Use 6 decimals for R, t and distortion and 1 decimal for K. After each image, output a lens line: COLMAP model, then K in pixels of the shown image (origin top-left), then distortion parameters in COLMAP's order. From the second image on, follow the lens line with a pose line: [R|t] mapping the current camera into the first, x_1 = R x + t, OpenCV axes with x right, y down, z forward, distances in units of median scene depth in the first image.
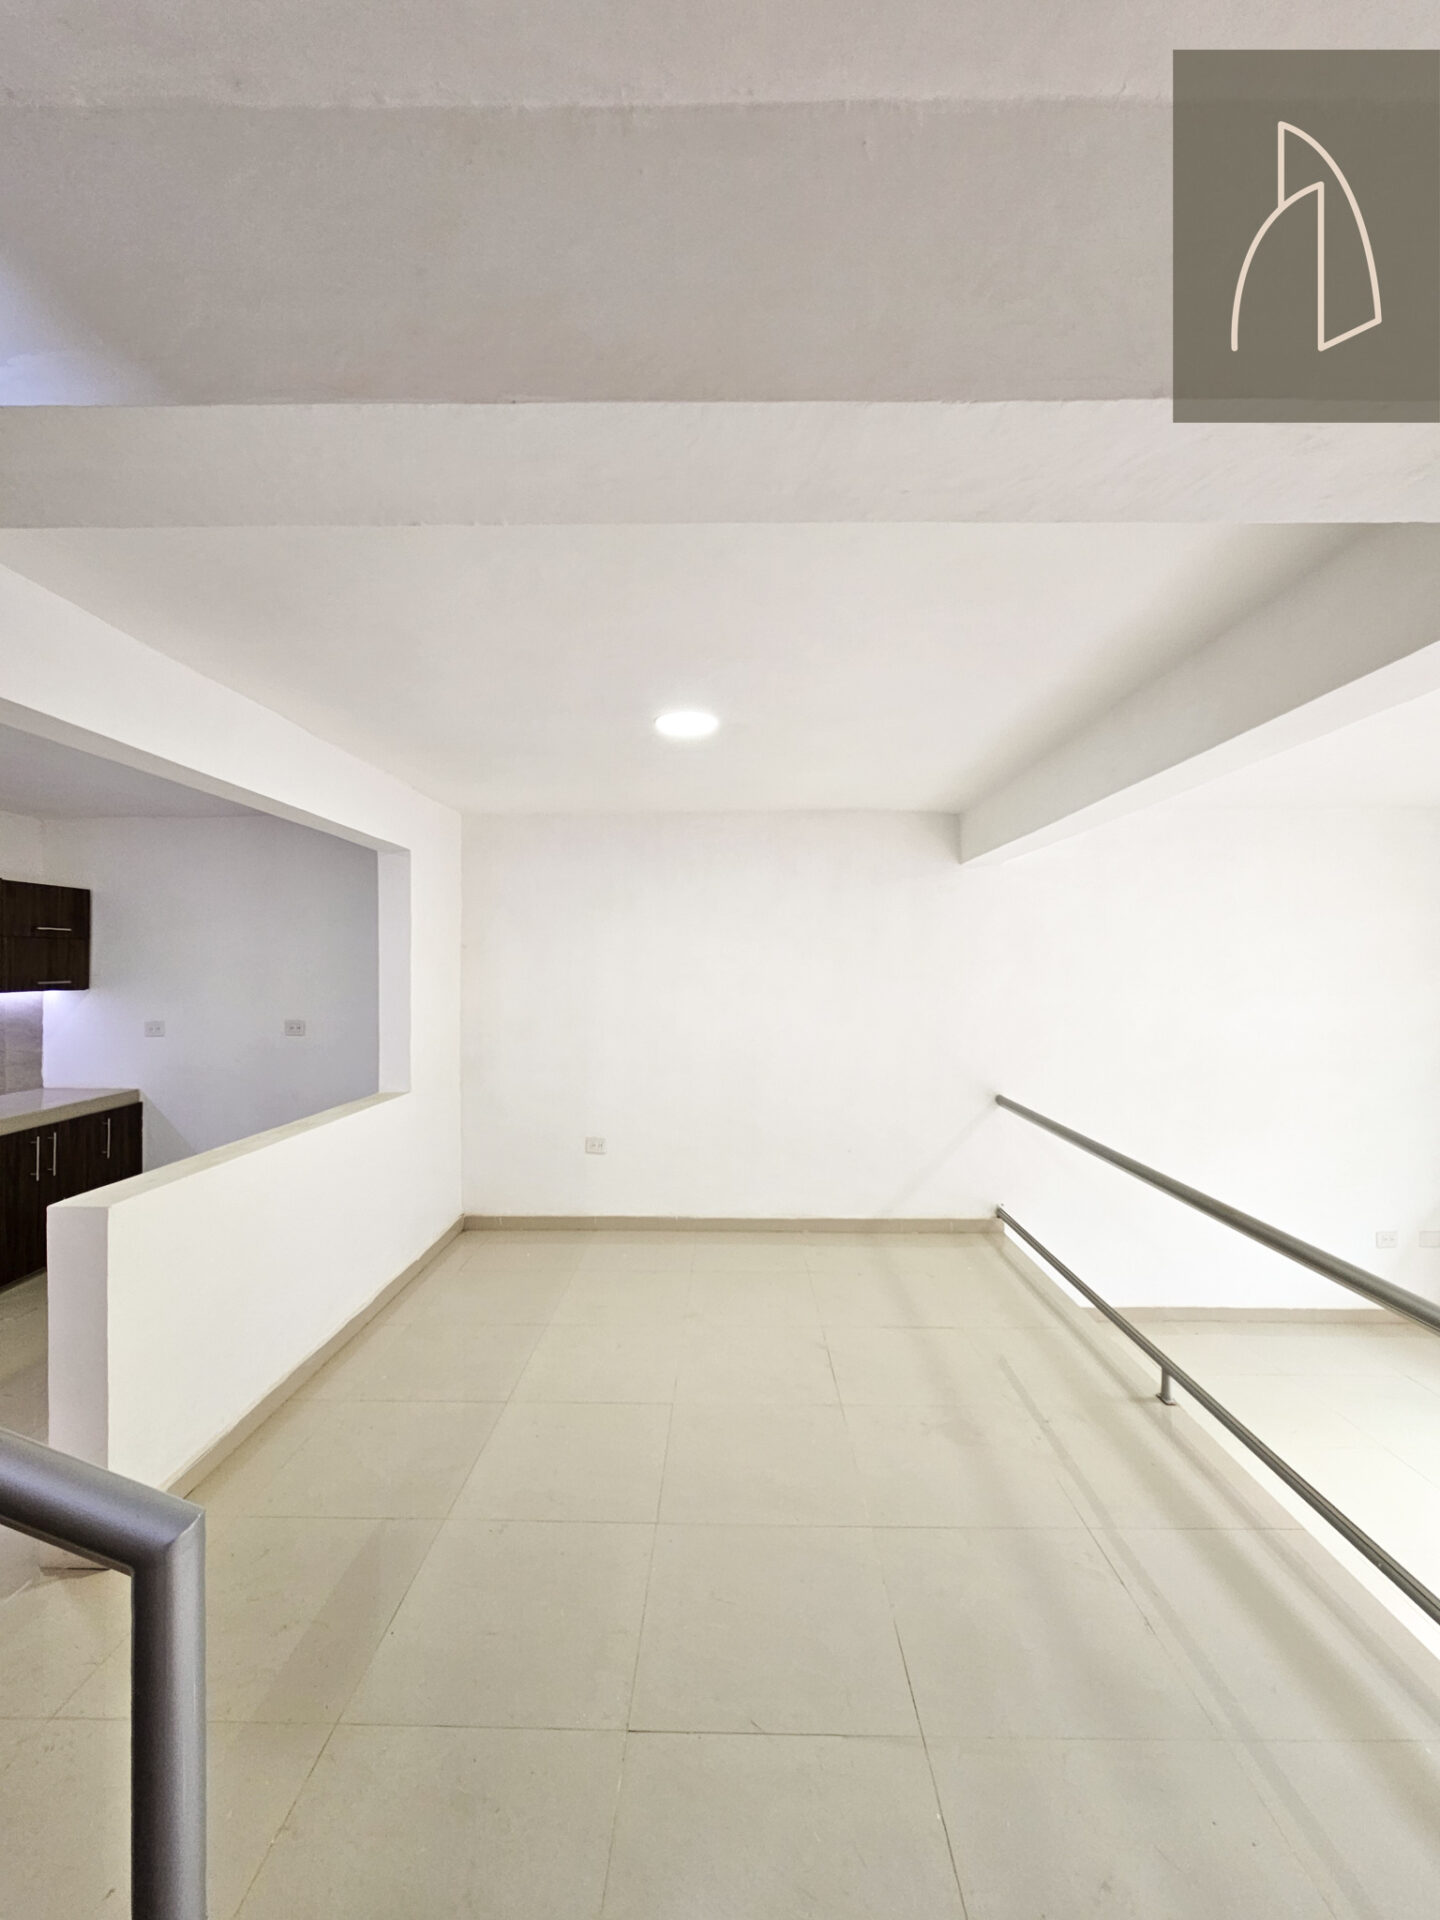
lens RADIAL K [[774.2, 0, 720.0], [0, 774.2, 960.0], [0, 0, 1]] dist [-0.006472, 0.000309]
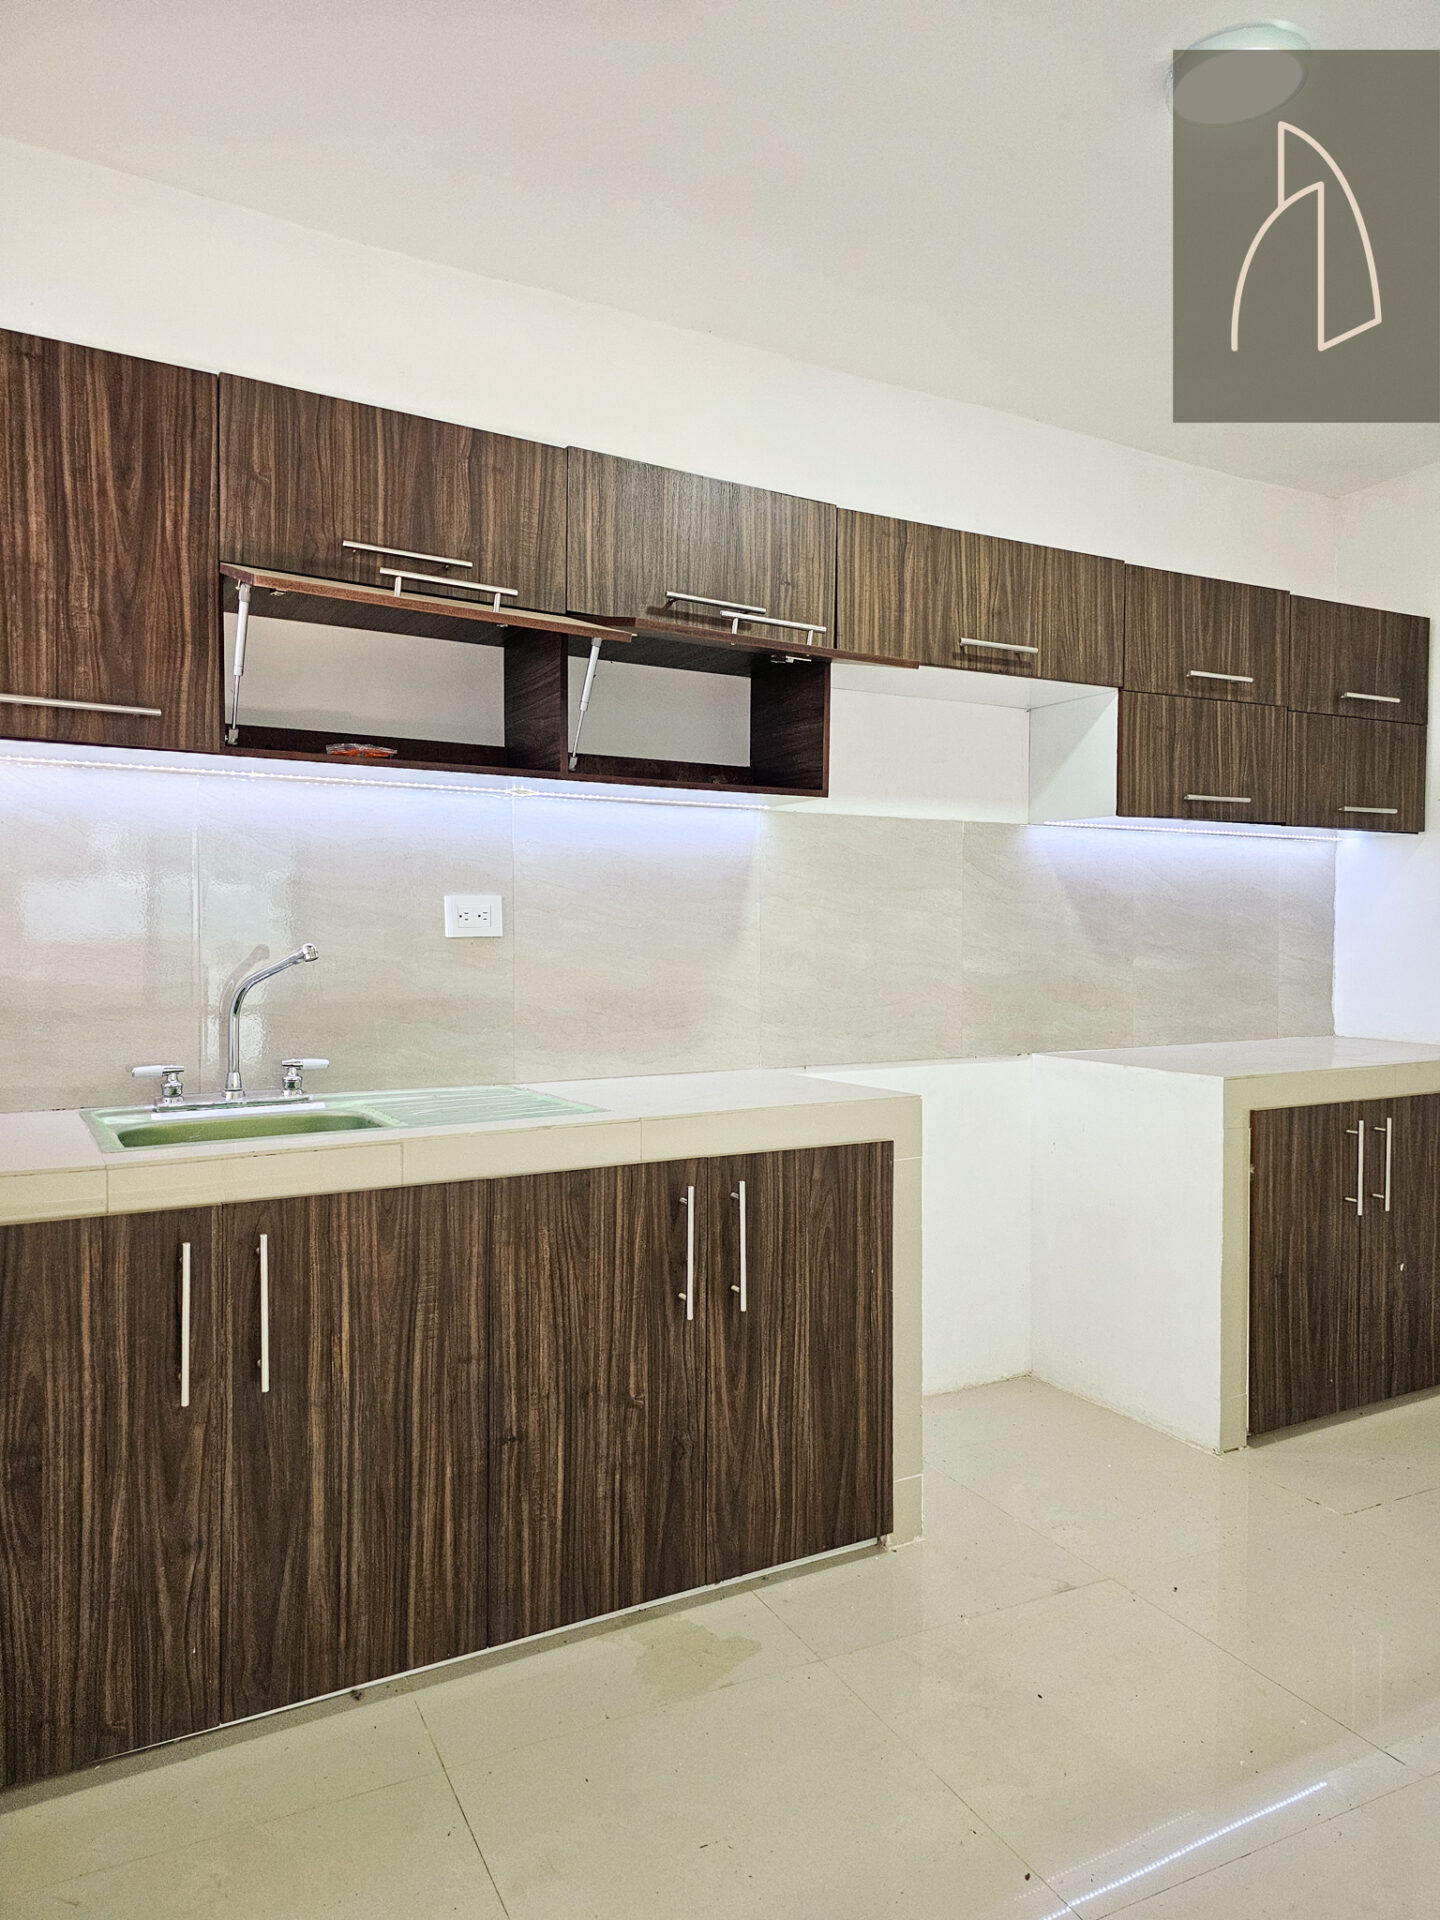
lens RADIAL K [[1285.9, 0, 720.0], [0, 1285.9, 960.0], [0, 0, 1]] dist [0.004190, 0.000769]
pose [[0.466002, 0.013473, -0.884681, -0.327905], [0.011806, 0.999700, 0.021444, 0.096085], [0.884705, -0.020438, 0.465704, 0.255343]]
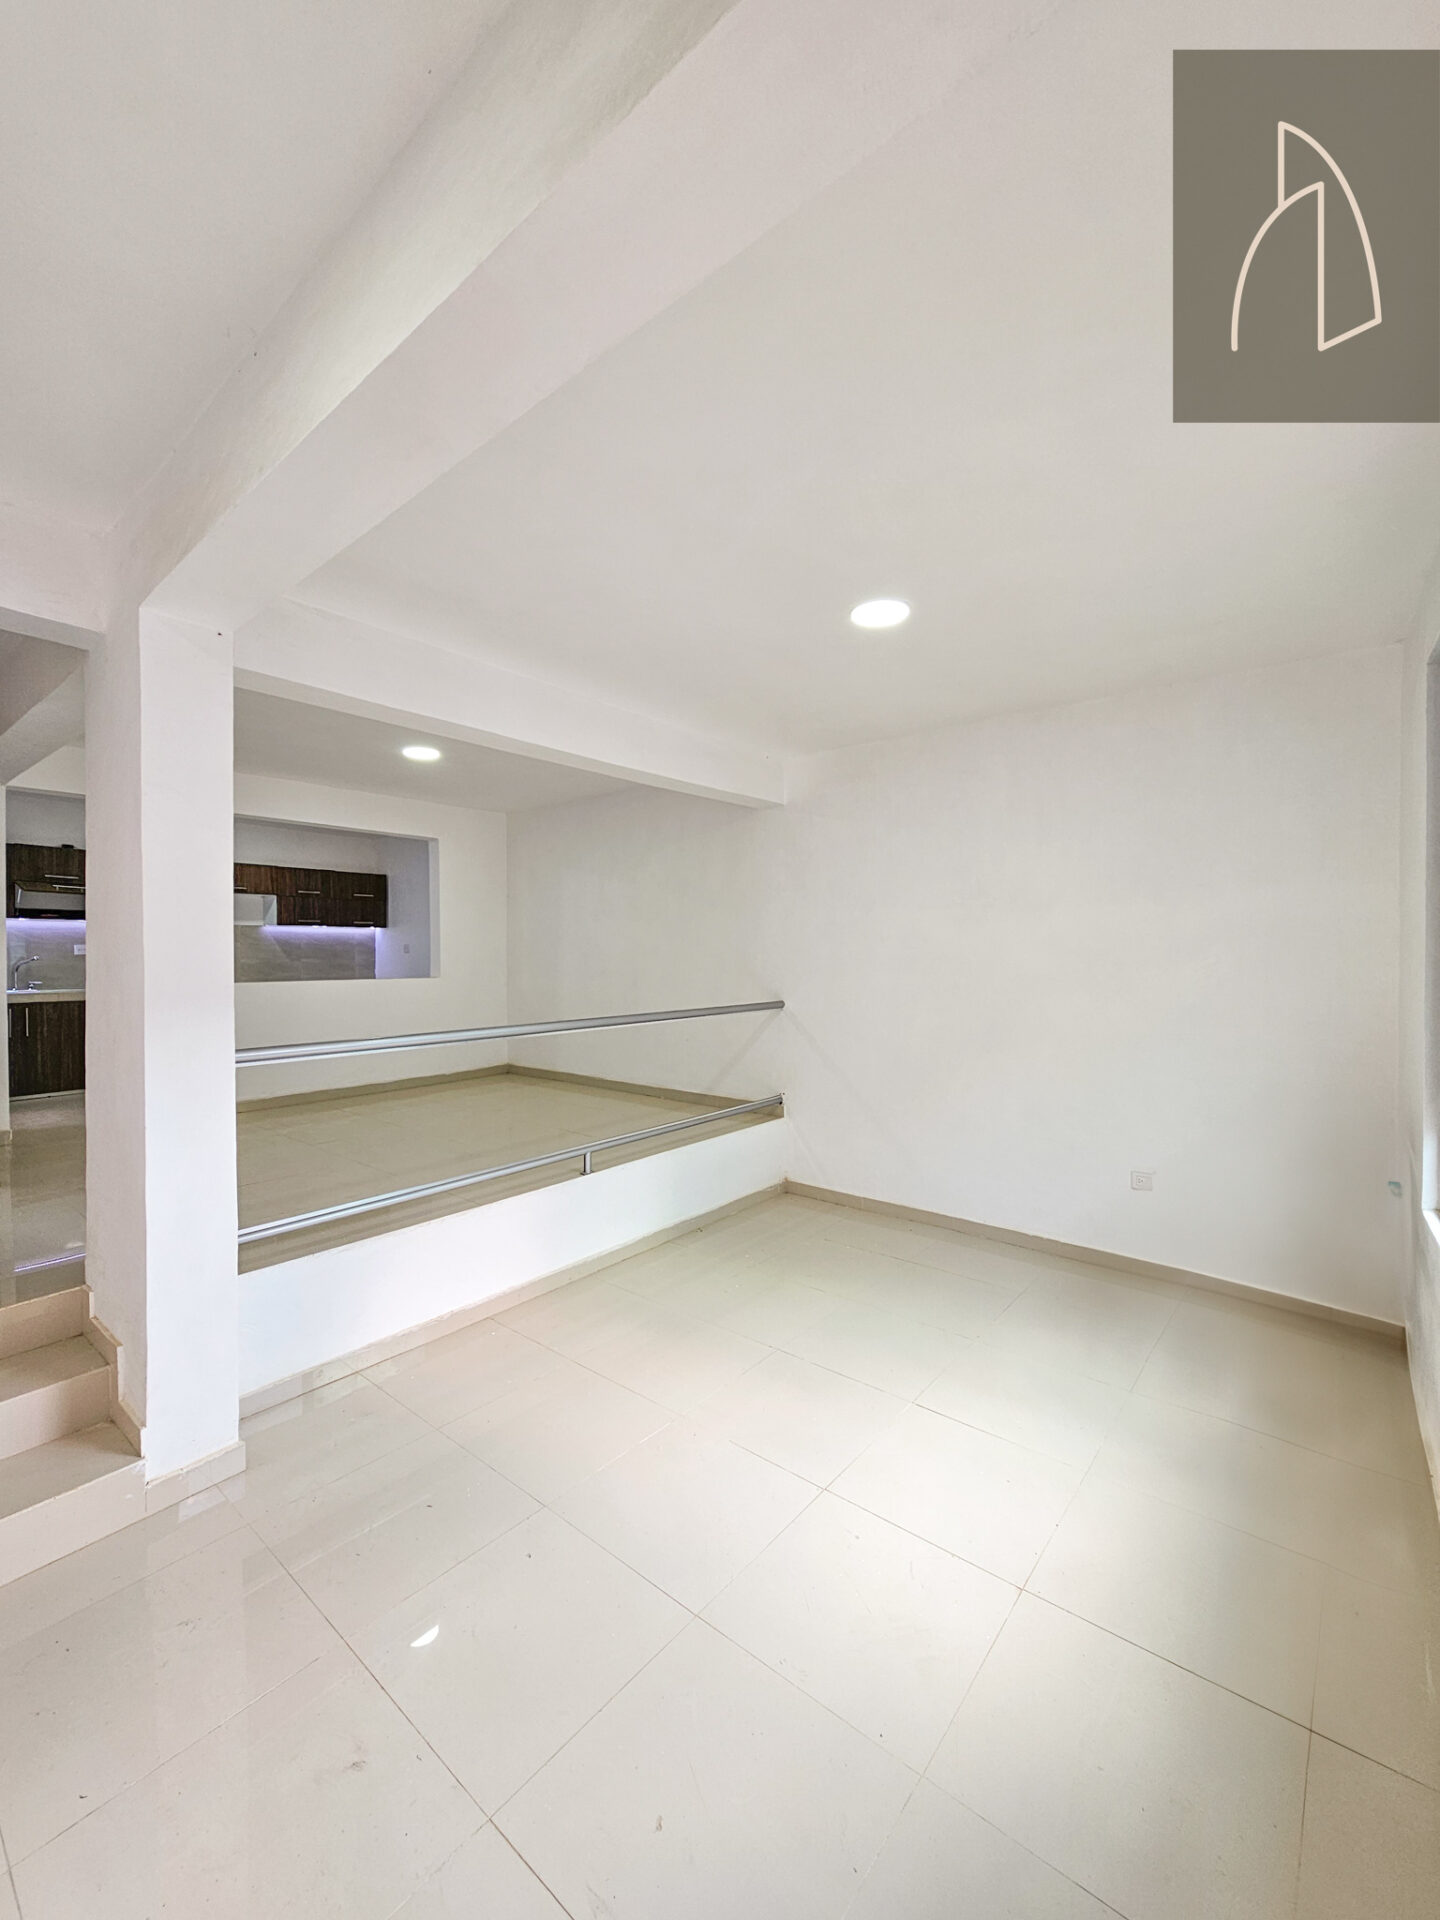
lens RADIAL K [[774.2, 0, 720.0], [0, 774.2, 960.0], [0, 0, 1]] dist [-0.006472, 0.000309]
pose [[0.783457, 0.009732, -0.621370, 1.024233], [0.006526, 0.999693, 0.023886, 0.079641], [0.621412, -0.022769, 0.783153, 0.017104]]
